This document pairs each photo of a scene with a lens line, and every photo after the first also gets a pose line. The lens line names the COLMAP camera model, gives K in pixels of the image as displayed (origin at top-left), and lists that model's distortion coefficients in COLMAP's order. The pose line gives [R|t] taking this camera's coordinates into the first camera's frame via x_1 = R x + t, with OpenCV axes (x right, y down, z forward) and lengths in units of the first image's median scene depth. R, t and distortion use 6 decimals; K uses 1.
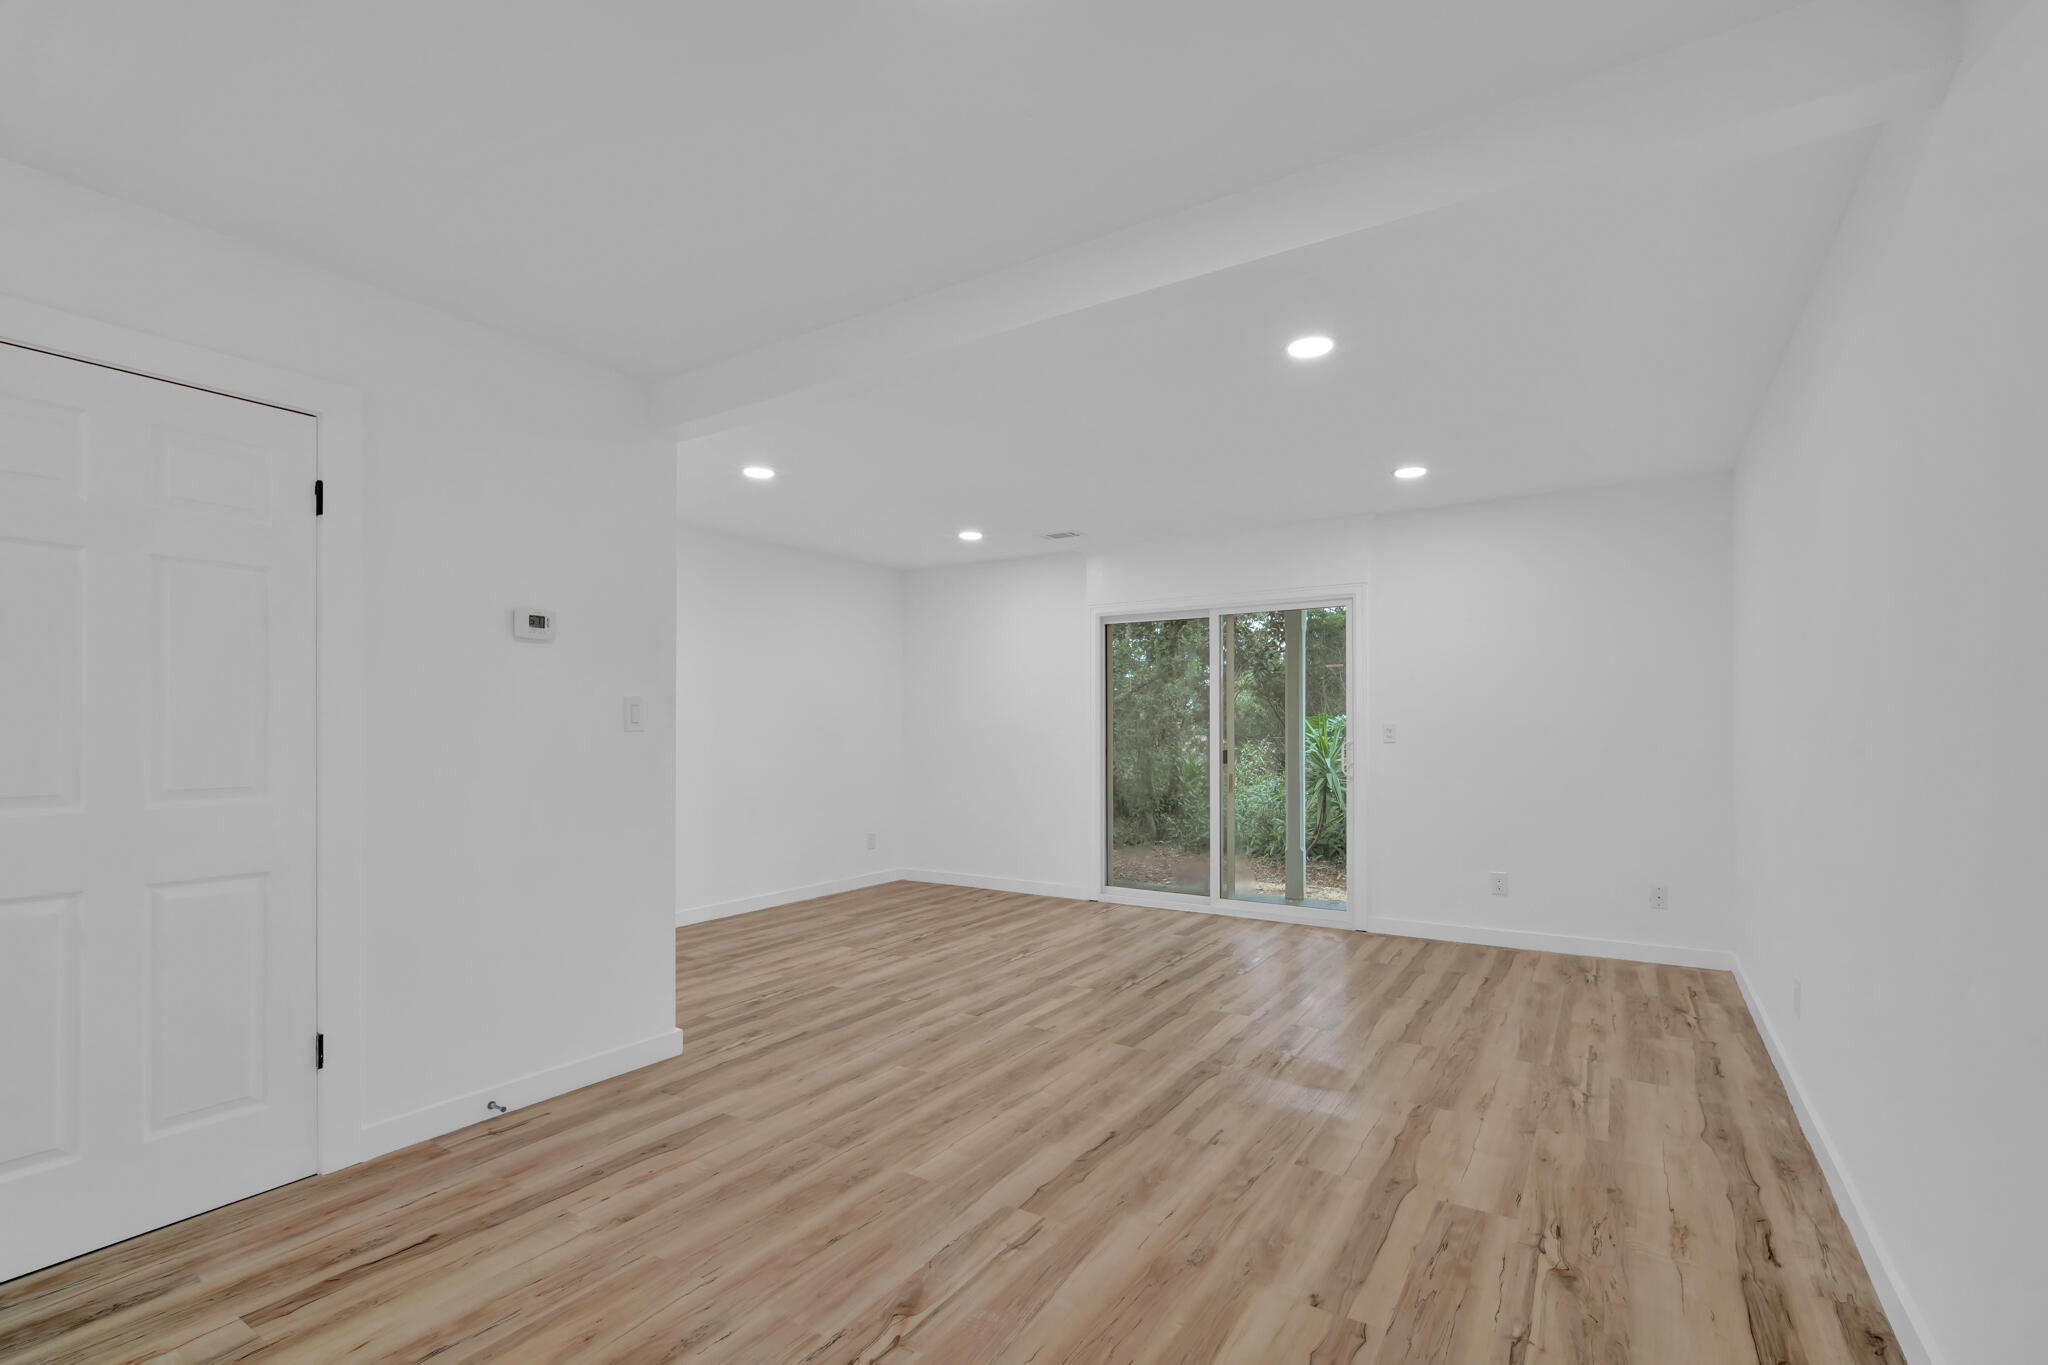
lens RADIAL K [[922.0, 0, 1025.9], [0, 922.0, 732.4], [0, 0, 1]] dist [-0.013201, 0.001893]
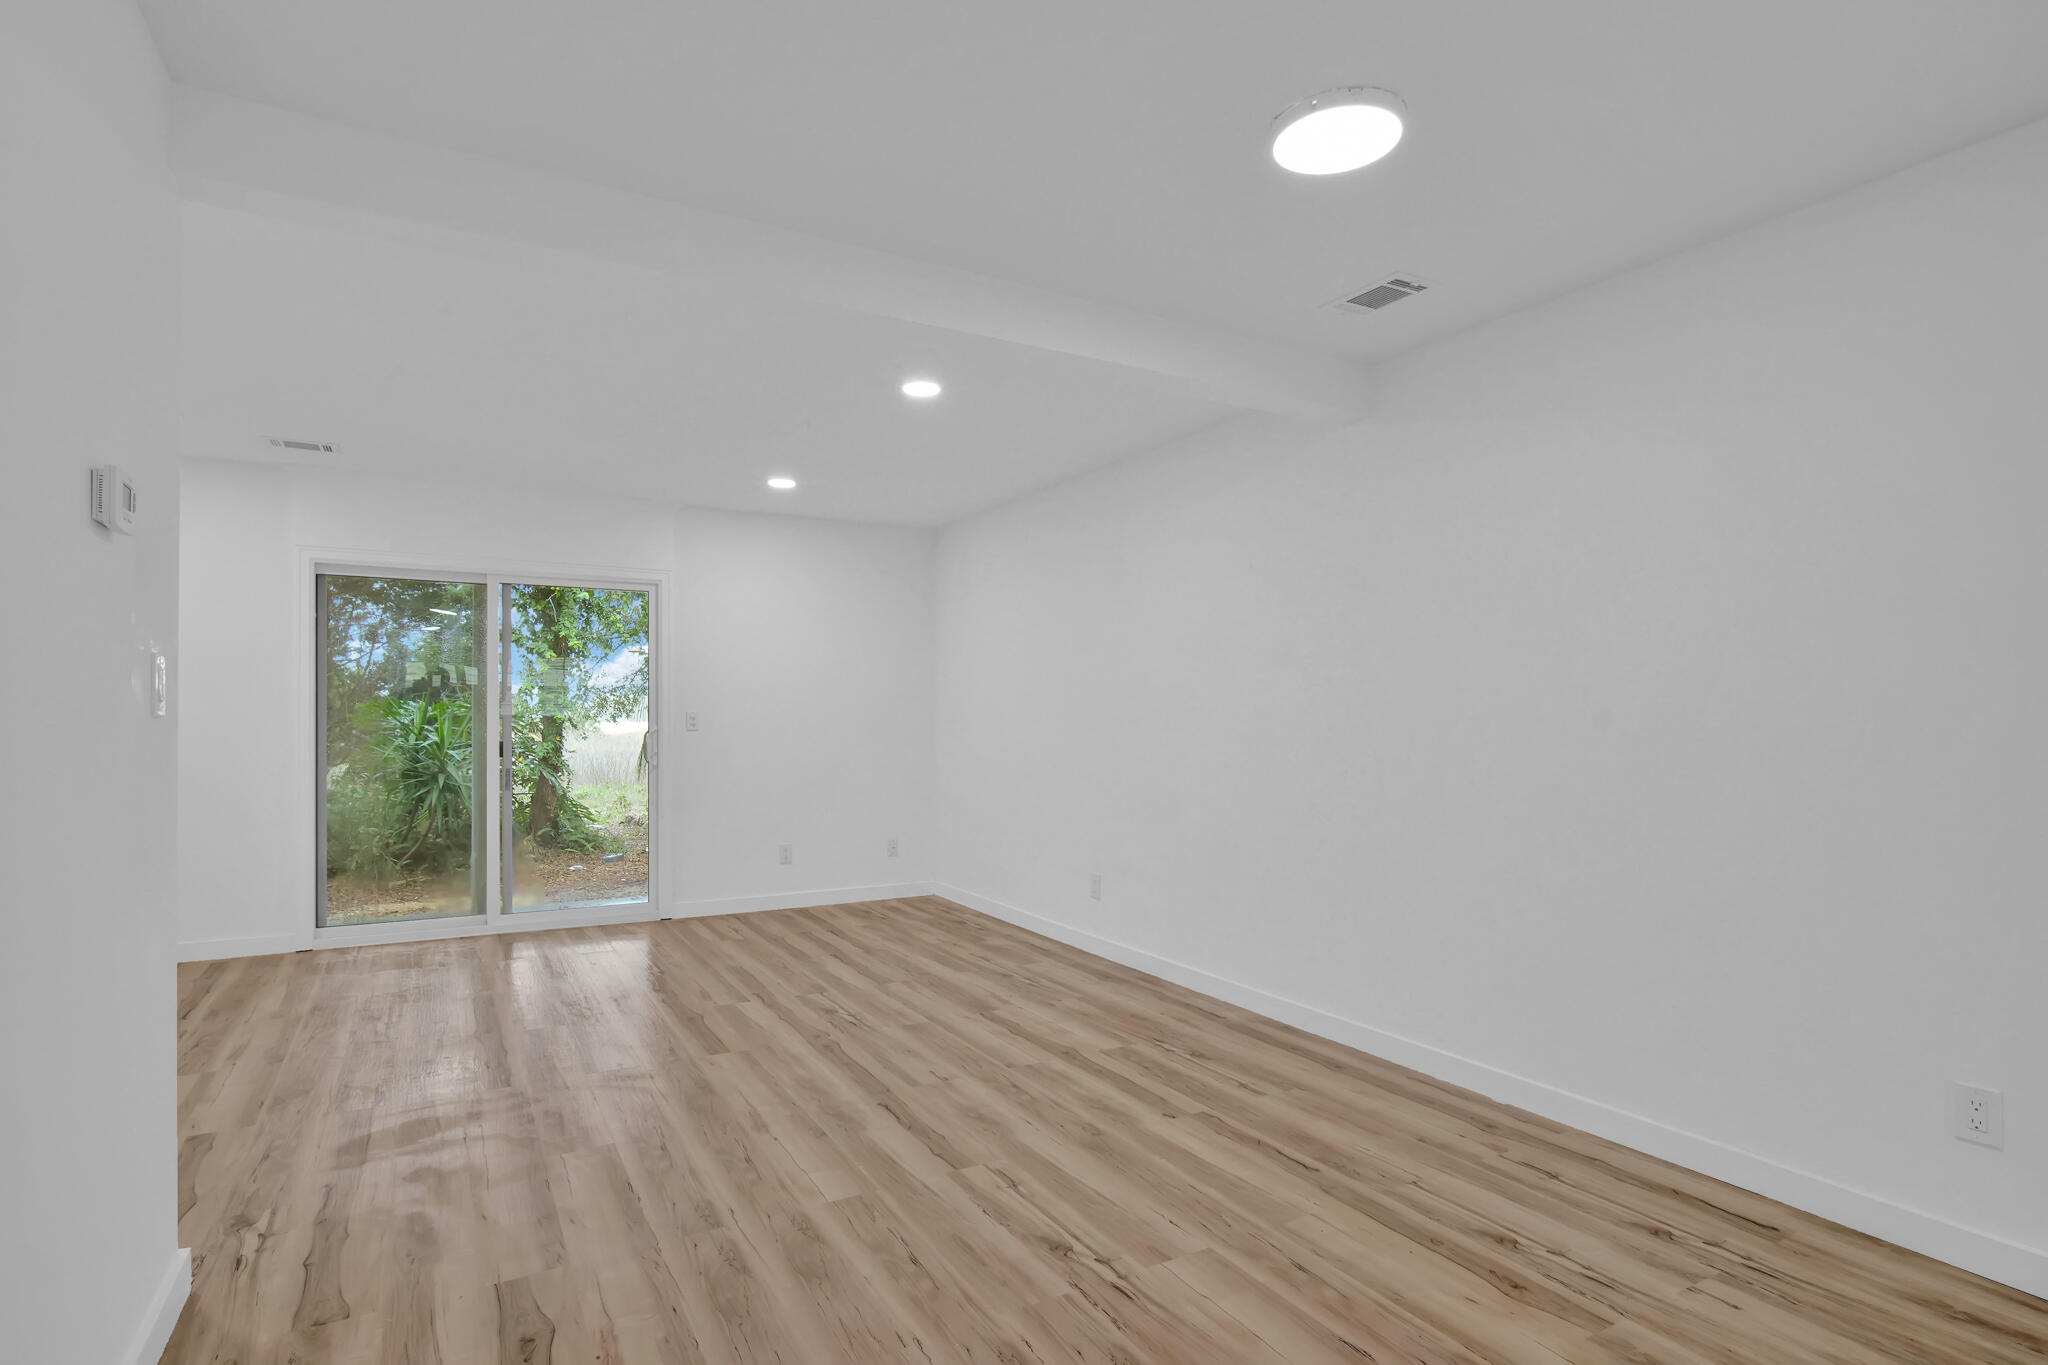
lens RADIAL K [[1000.6, 0, 983.0], [0, 1000.6, 728.0], [0, 0, 1]] dist [-0.008971, 0.000325]
pose [[0.480818, -0.005362, 0.876804, -0.600024], [-0.000903, 0.999978, 0.006611, 0.001126], [-0.876820, -0.003970, 0.480802, 0.253781]]
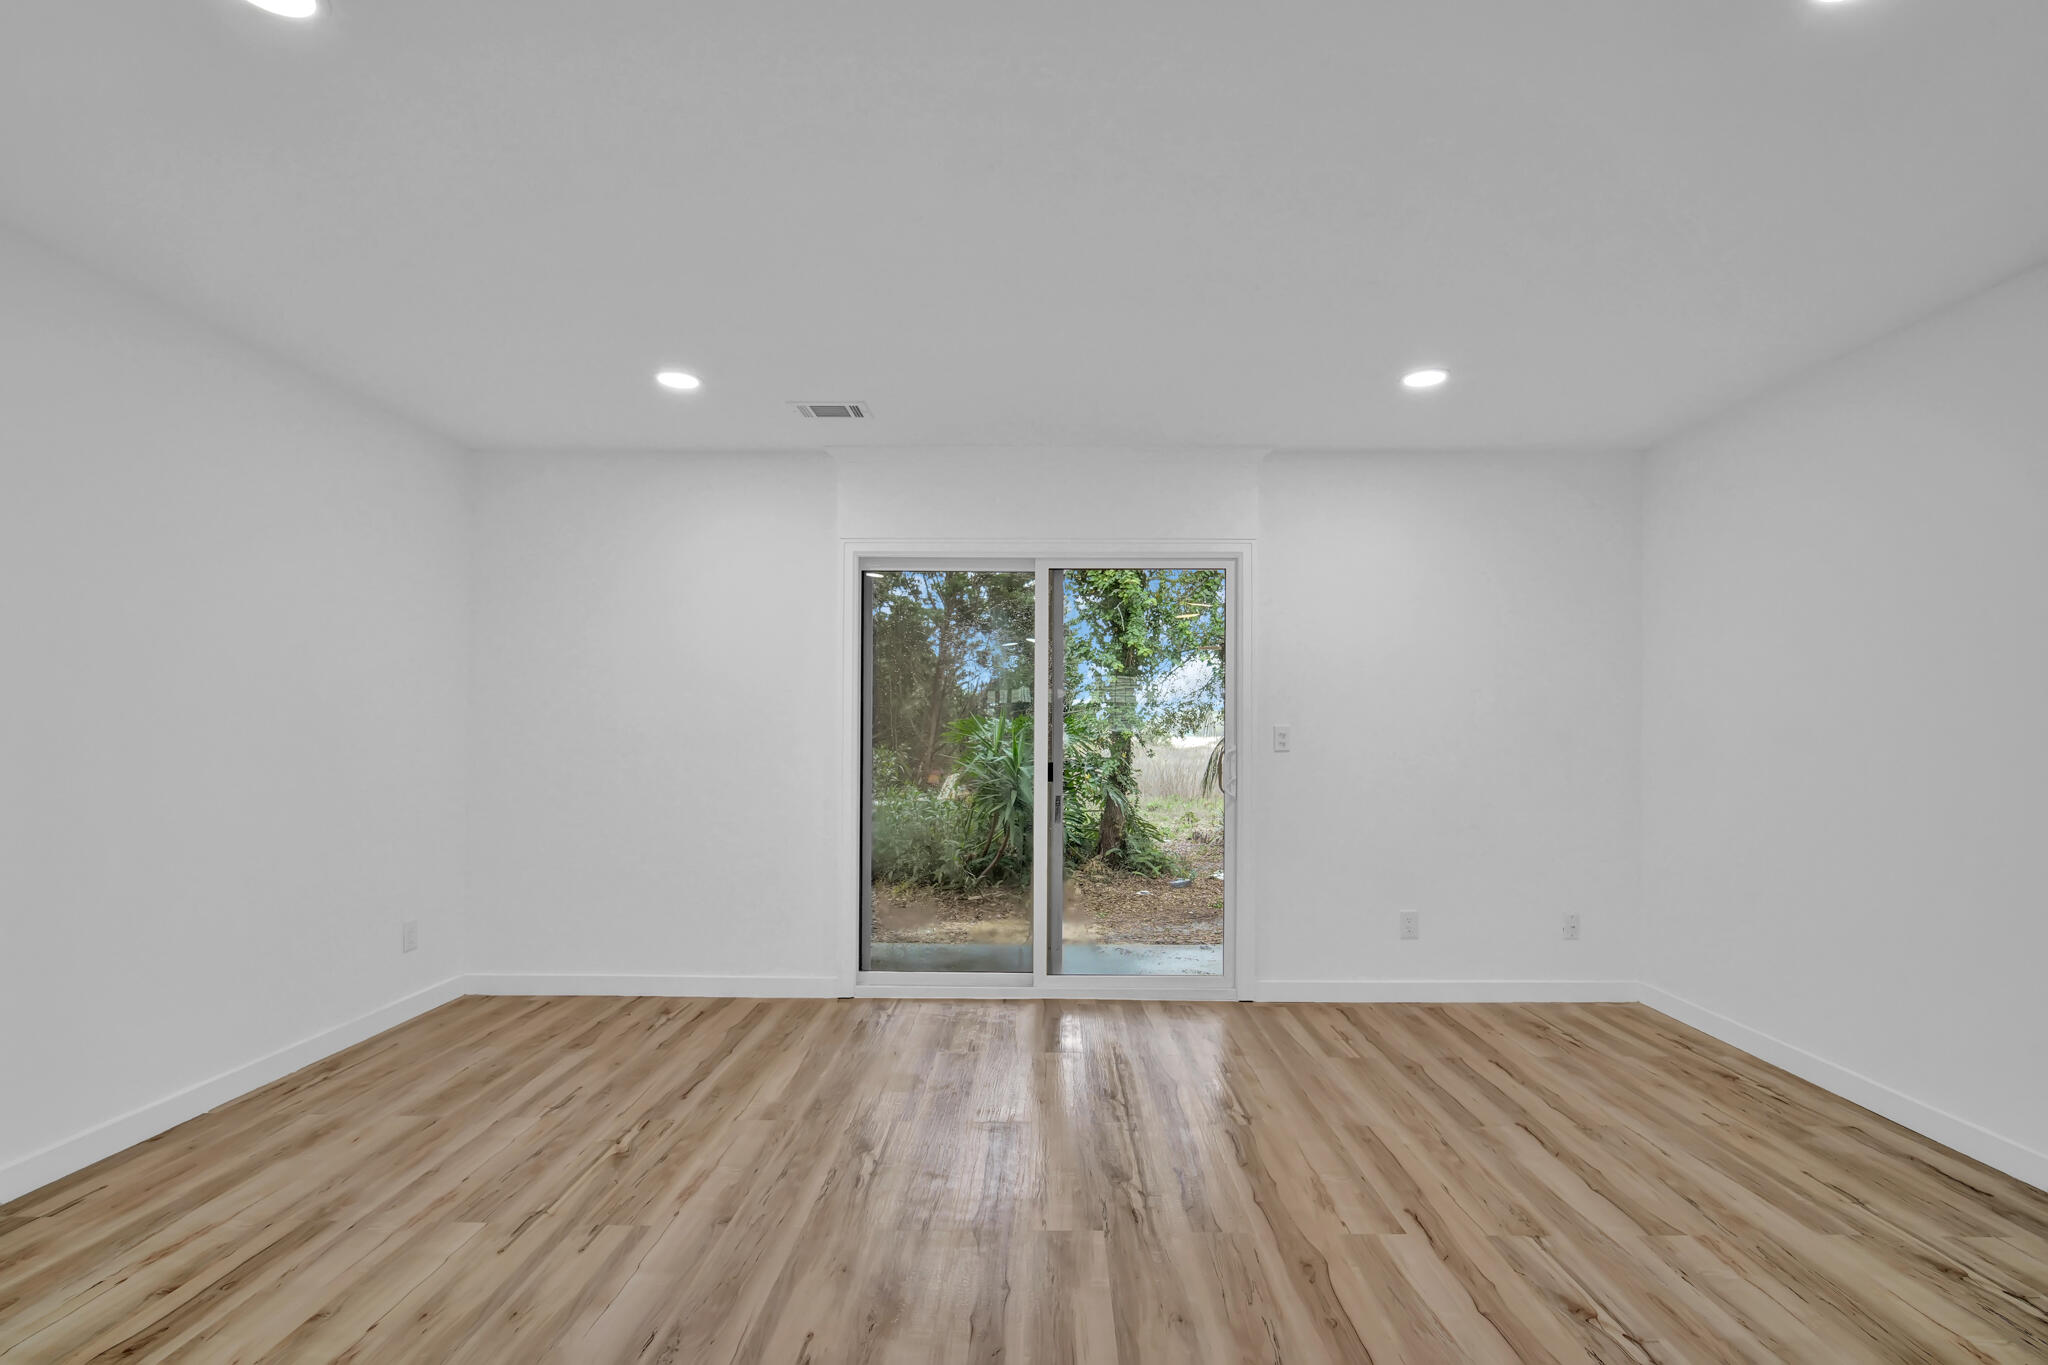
lens RADIAL K [[922.0, 0, 1036.2], [0, 922.0, 733.6], [0, 0, 1]] dist [-0.013201, 0.001893]
pose [[0.848244, 0.004601, 0.529586, -0.260208], [-0.004471, 0.999989, -0.001528, -0.002244], [-0.529587, -0.001072, 0.848255, 0.644103]]
